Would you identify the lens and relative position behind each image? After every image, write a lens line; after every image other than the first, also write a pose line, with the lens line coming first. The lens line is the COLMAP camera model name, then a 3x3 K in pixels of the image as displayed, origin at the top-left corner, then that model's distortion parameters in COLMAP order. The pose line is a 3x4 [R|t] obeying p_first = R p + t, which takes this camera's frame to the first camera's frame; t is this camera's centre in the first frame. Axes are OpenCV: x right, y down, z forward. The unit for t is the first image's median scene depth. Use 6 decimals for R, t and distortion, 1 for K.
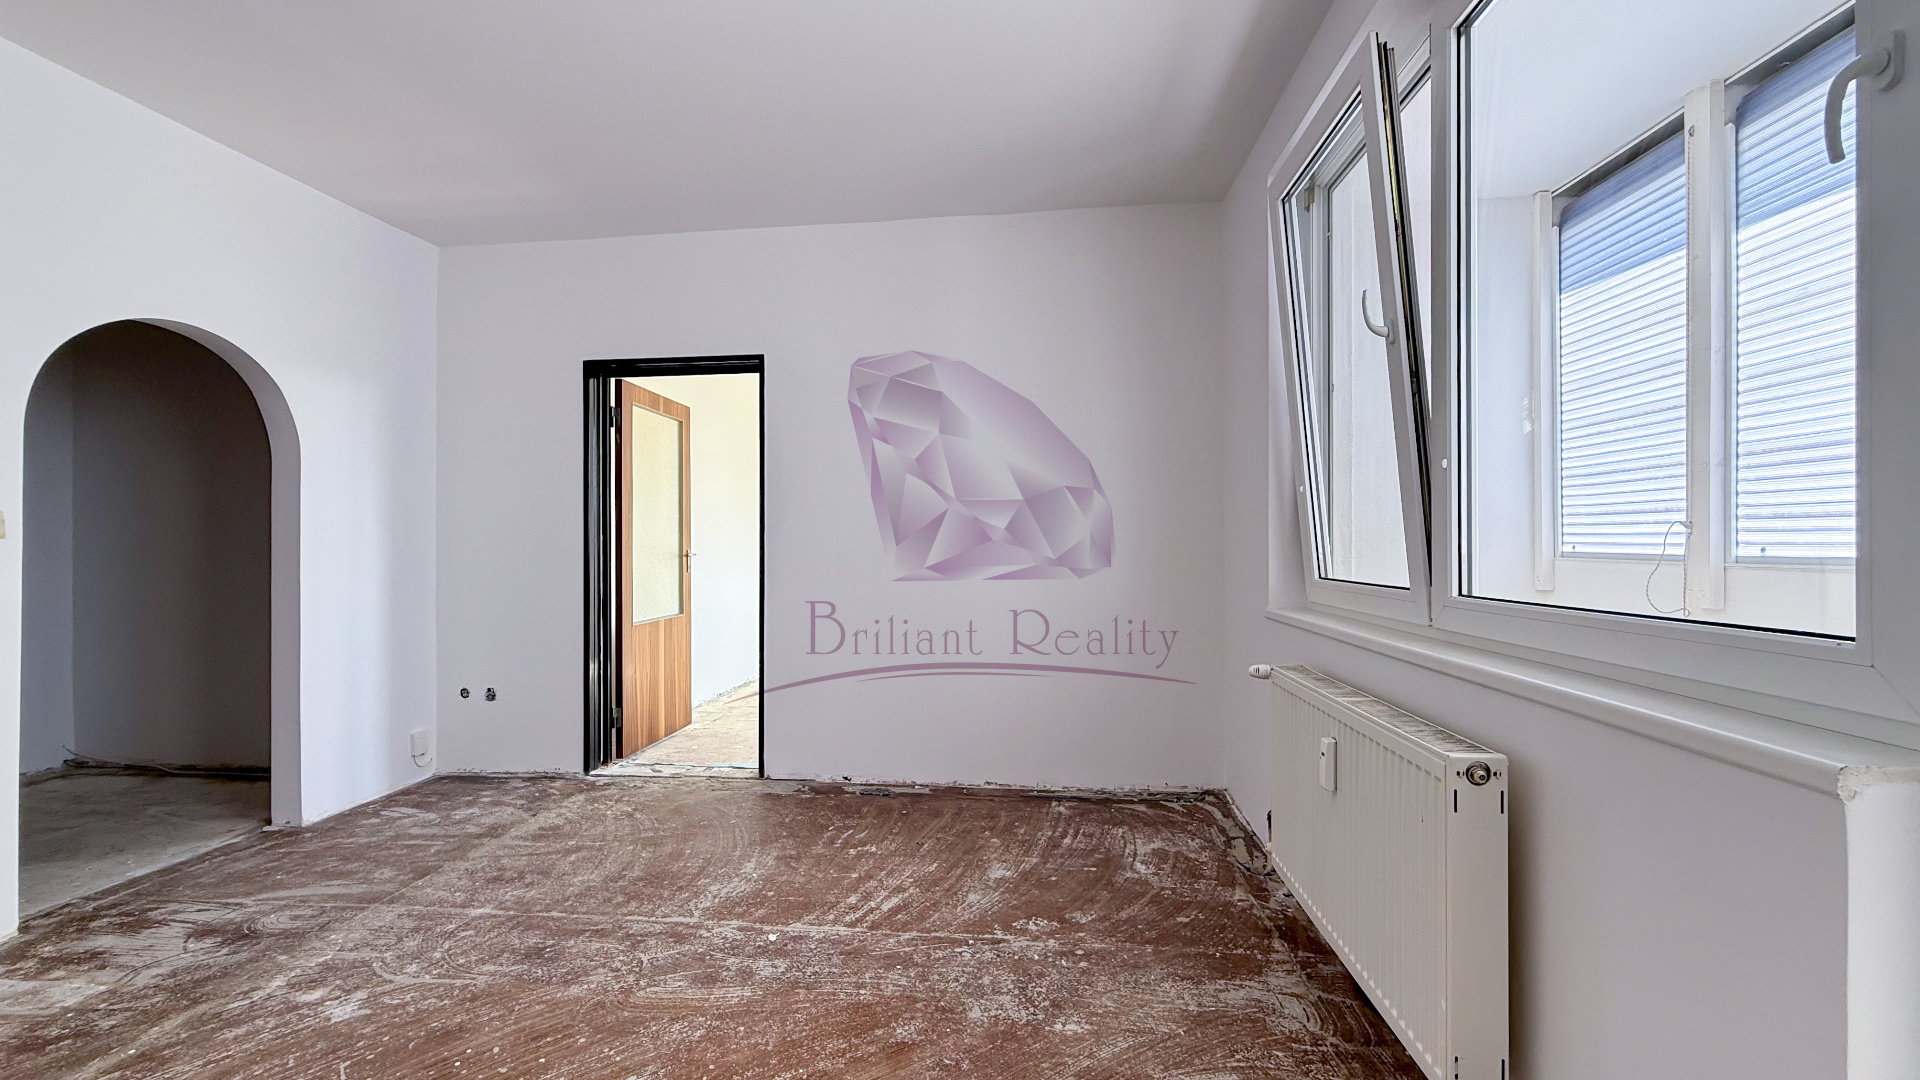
lens RADIAL K [[762.6, 0, 961.0], [0, 762.6, 534.3], [0, 0, 1]] dist [-0.000512, -0.000170]
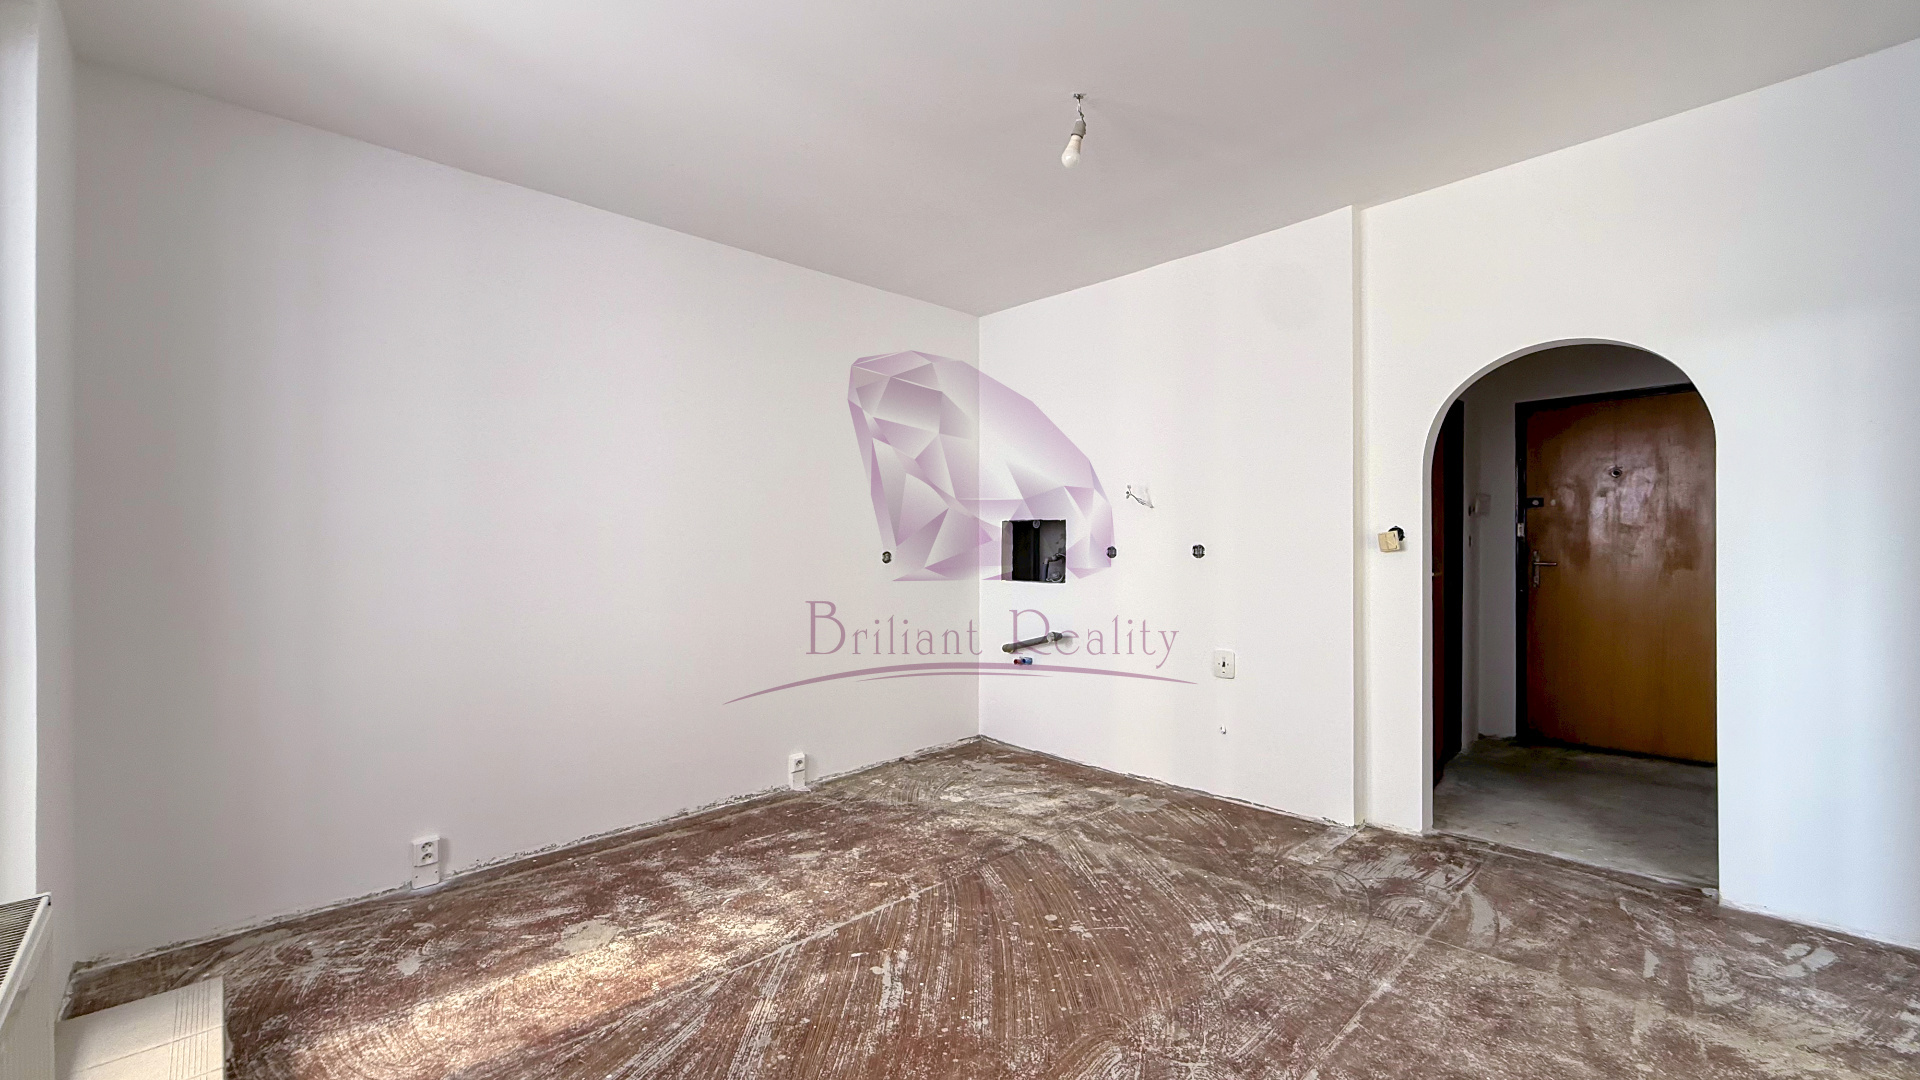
lens RADIAL K [[762.6, 0, 961.0], [0, 762.6, 534.3], [0, 0, 1]] dist [-0.000512, -0.000170]
pose [[-0.638078, -0.000265, -0.769972, 0.308777], [0.028043, 0.999328, -0.023584, -0.011875], [0.769461, -0.036641, -0.637642, 1.067108]]
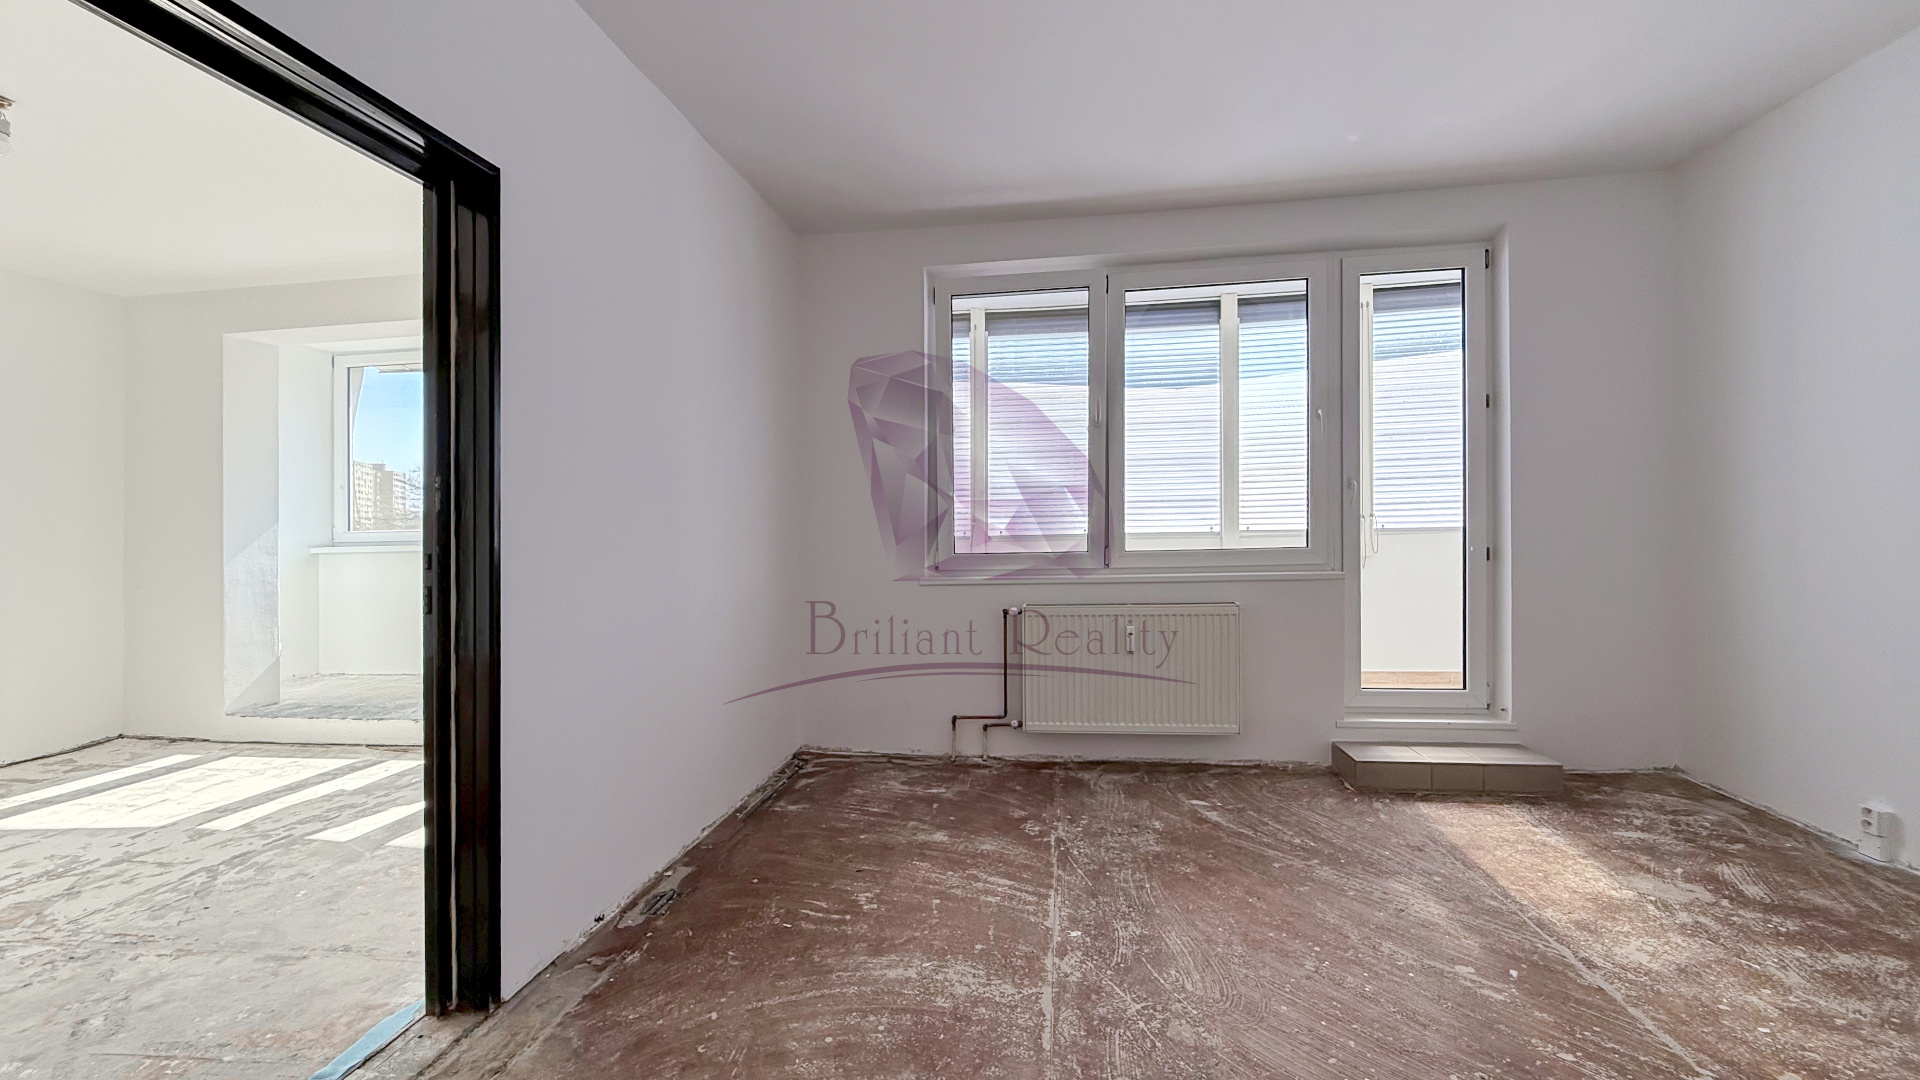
lens RADIAL K [[772.2, 0, 940.7], [0, 772.2, 520.7], [0, 0, 1]] dist [-0.002176, 0.000031]
pose [[0.047411, 0.009027, 0.998835, -1.026517], [0.009648, 0.999908, -0.009494, 0.006235], [-0.998829, 0.010087, 0.047320, 0.922243]]
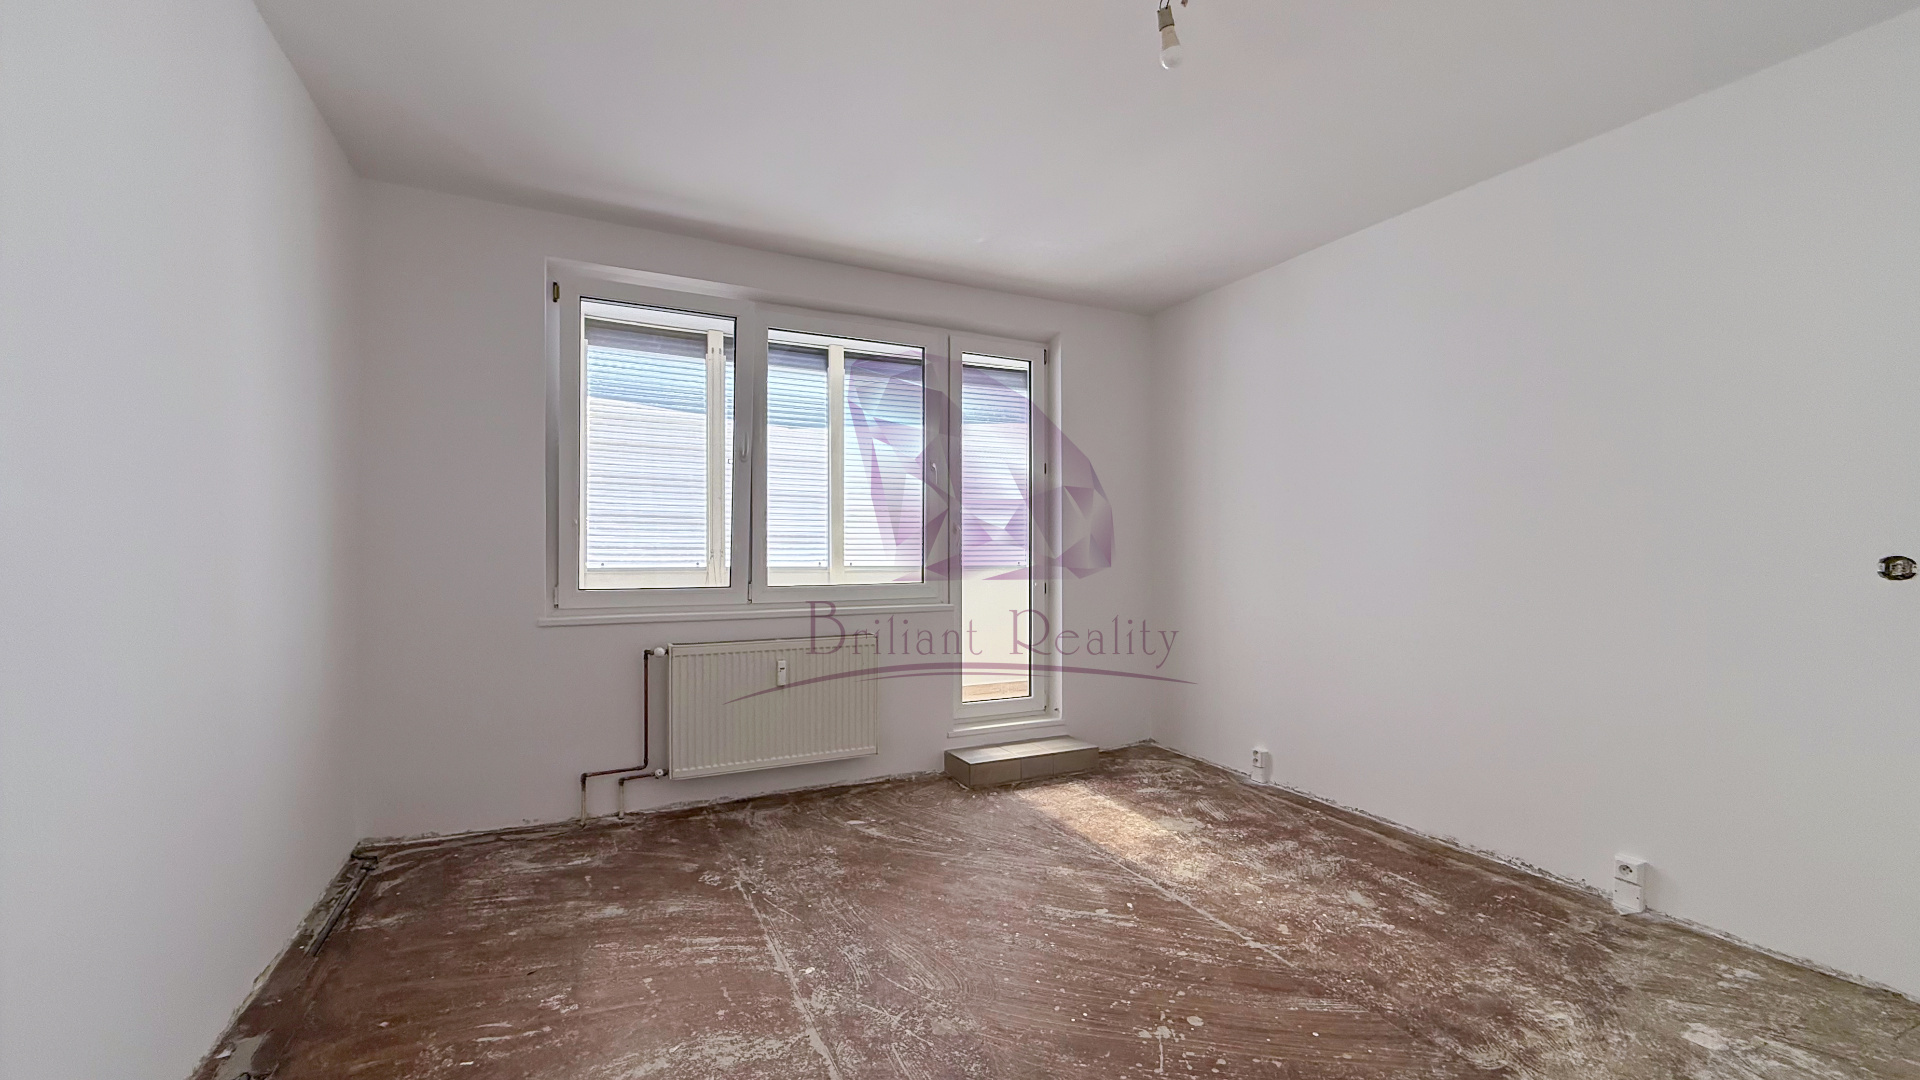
lens RADIAL K [[774.6, 0, 942.9], [0, 774.6, 545.2], [0, 0, 1]] dist [-0.000907, -0.000328]
pose [[-0.528254, 0.009087, 0.849038, -0.978870], [-0.011140, 0.999782, -0.017632, -0.002357], [-0.849013, -0.018773, -0.528038, 1.145181]]
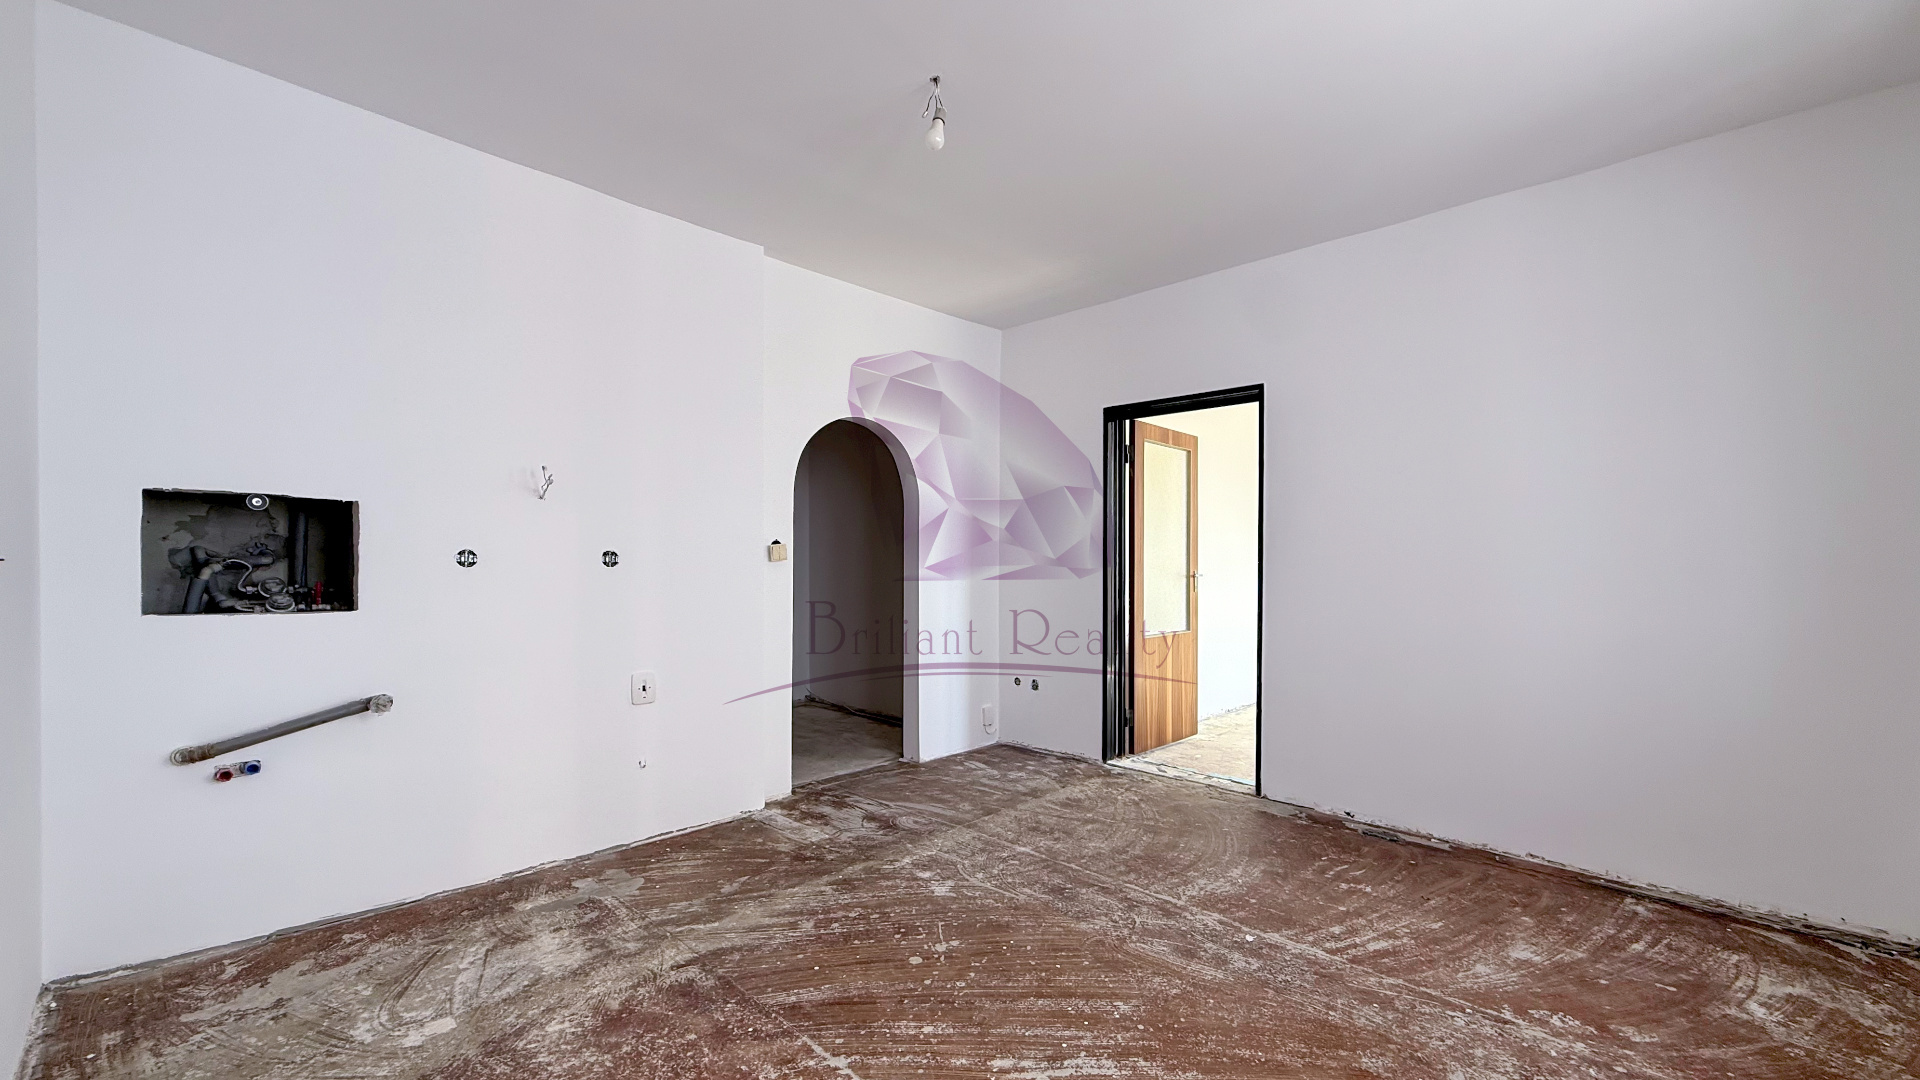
lens RADIAL K [[772.7, 0, 952.4], [0, 772.7, 562.3], [0, 0, 1]] dist [-0.001410, -0.000055]
pose [[0.783526, 0.015738, -0.621160, 0.077616], [-0.003930, 0.999785, 0.020374, -0.020162], [0.621346, -0.013523, 0.783419, -0.091984]]
